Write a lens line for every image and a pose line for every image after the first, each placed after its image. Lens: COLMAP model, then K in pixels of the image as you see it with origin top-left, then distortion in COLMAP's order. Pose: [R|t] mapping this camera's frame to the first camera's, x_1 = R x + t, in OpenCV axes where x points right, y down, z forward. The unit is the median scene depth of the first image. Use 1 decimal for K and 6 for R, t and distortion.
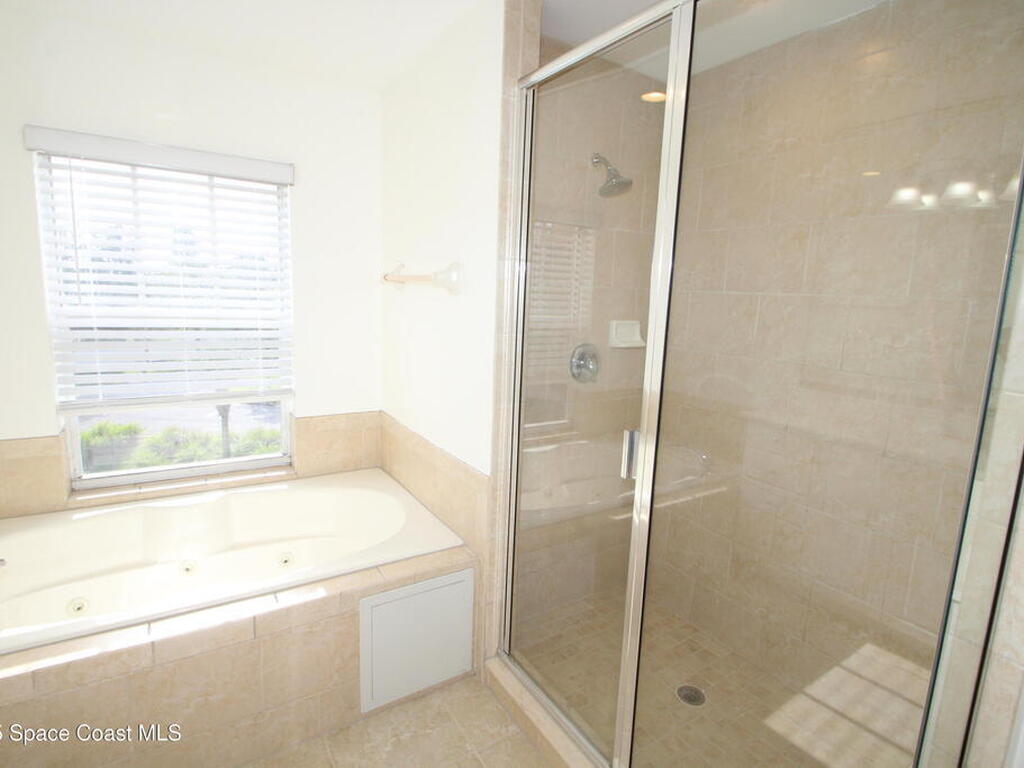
lens RADIAL K [[541.1, 0, 521.7], [0, 541.1, 386.4], [0, 0, 1]] dist [0.017101, -0.018960]
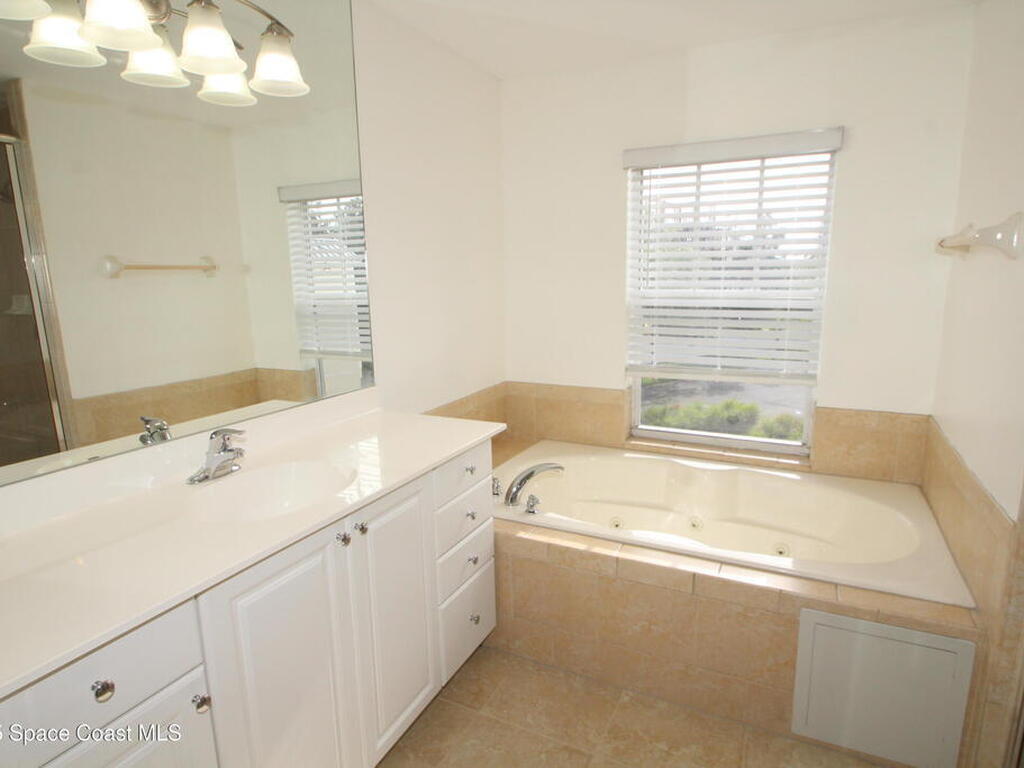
lens RADIAL K [[583.4, 0, 516.3], [0, 583.4, 387.7], [0, 0, 1]] dist [-0.002556, -0.001247]
pose [[0.512744, 0.120923, -0.849983, 0.182833], [-0.107390, 0.991289, 0.076244, 0.006237], [0.851799, 0.052186, 0.521263, 0.057021]]
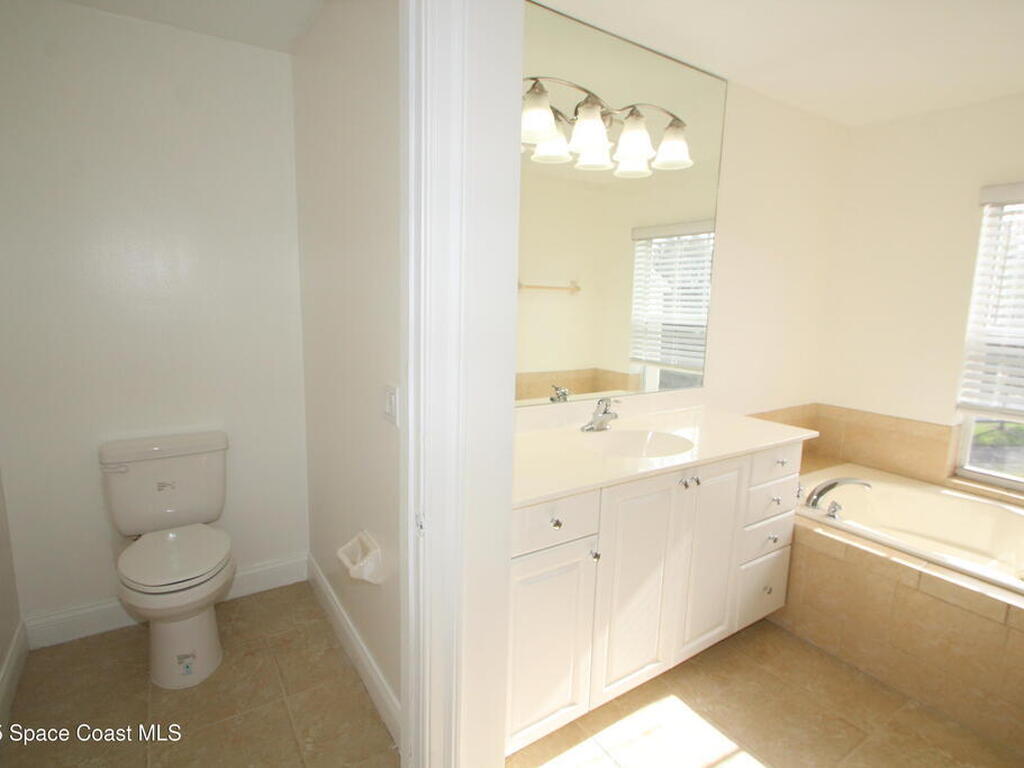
lens RADIAL K [[541.1, 0, 521.7], [0, 541.1, 386.4], [0, 0, 1]] dist [0.017101, -0.018960]
pose [[0.028963, 0.126506, -0.991543, 0.349421], [-0.189928, 0.974585, 0.118794, 0.037841], [0.981371, 0.184881, 0.052254, -0.068368]]
